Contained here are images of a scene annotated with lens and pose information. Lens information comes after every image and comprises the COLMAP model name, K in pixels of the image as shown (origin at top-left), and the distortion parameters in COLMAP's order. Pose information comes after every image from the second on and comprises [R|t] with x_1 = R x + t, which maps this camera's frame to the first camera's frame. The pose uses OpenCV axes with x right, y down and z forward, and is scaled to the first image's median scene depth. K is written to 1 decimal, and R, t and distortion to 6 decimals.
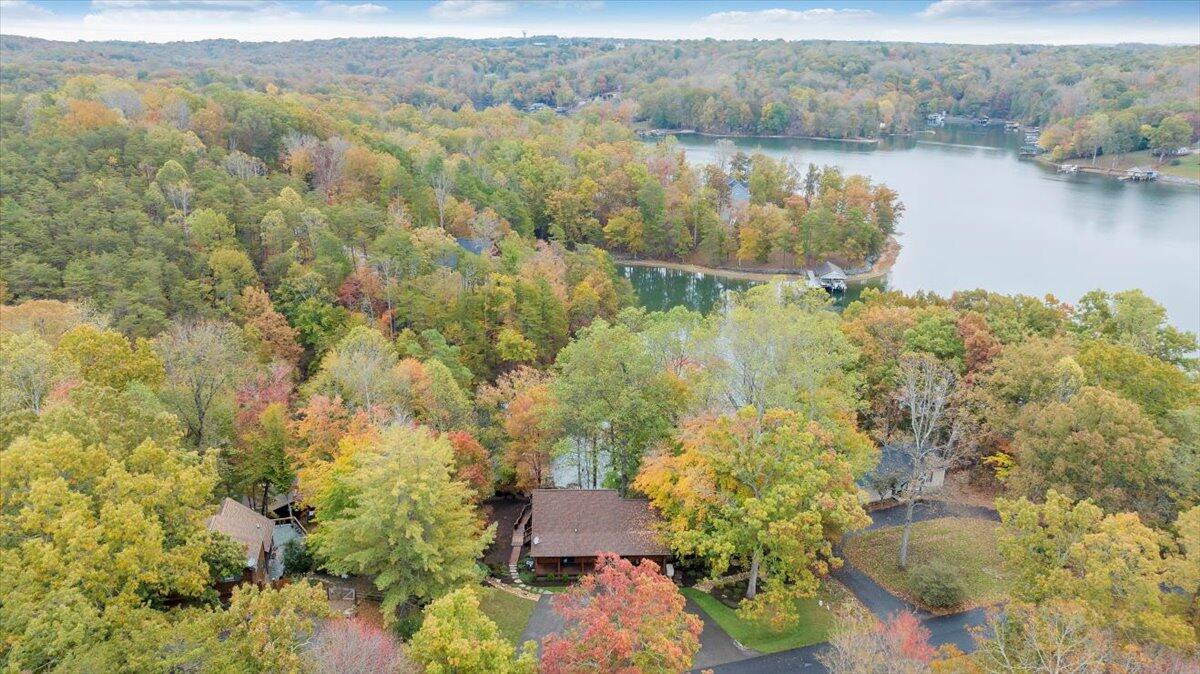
lens RADIAL K [[843.3, 0, 600.0], [0, 843.3, 337.0], [0, 0, 1]] dist [-0.038977, 0.034499]
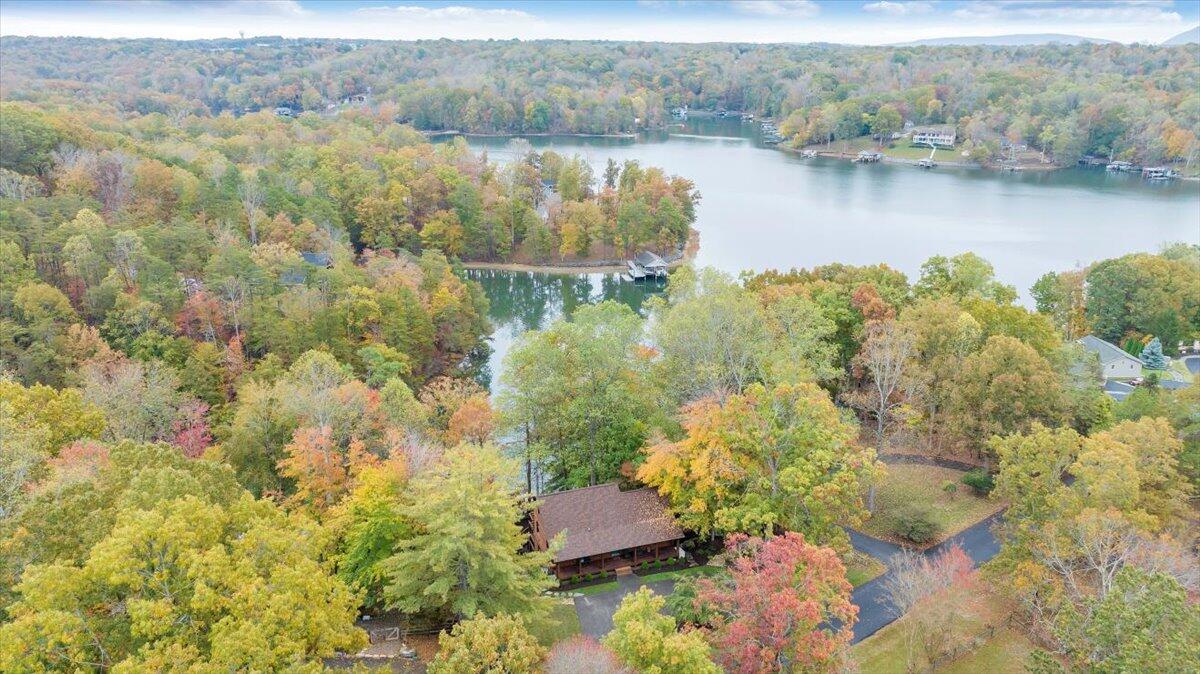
lens RADIAL K [[843.3, 0, 600.0], [0, 843.3, 337.0], [0, 0, 1]] dist [-0.038977, 0.034499]
pose [[0.953886, -0.098784, 0.283449, -0.044019], [0.098776, 0.995006, 0.014358, -0.001703], [-0.283452, 0.014303, 0.958880, 0.005269]]
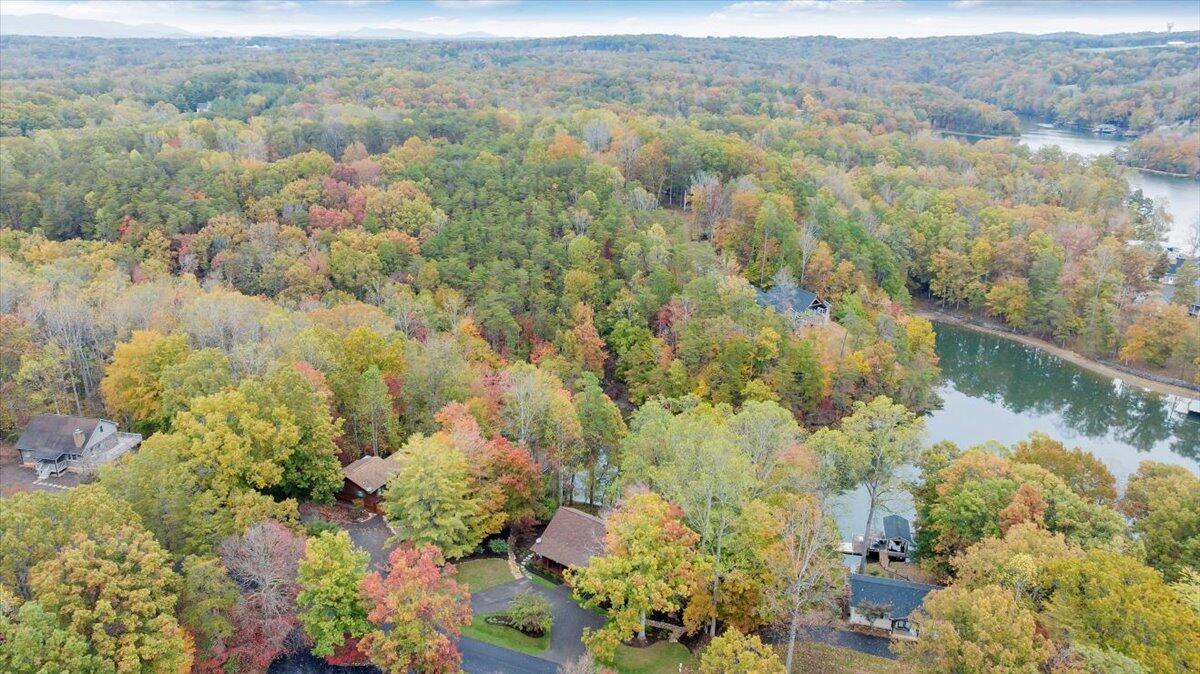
lens RADIAL K [[843.3, 0, 600.0], [0, 843.3, 337.0], [0, 0, 1]] dist [-0.038977, 0.034499]
pose [[0.784957, 0.206227, -0.584219, 0.118113], [-0.200373, 0.976800, 0.075585, -0.034000], [0.586253, 0.057730, 0.808068, -0.015374]]
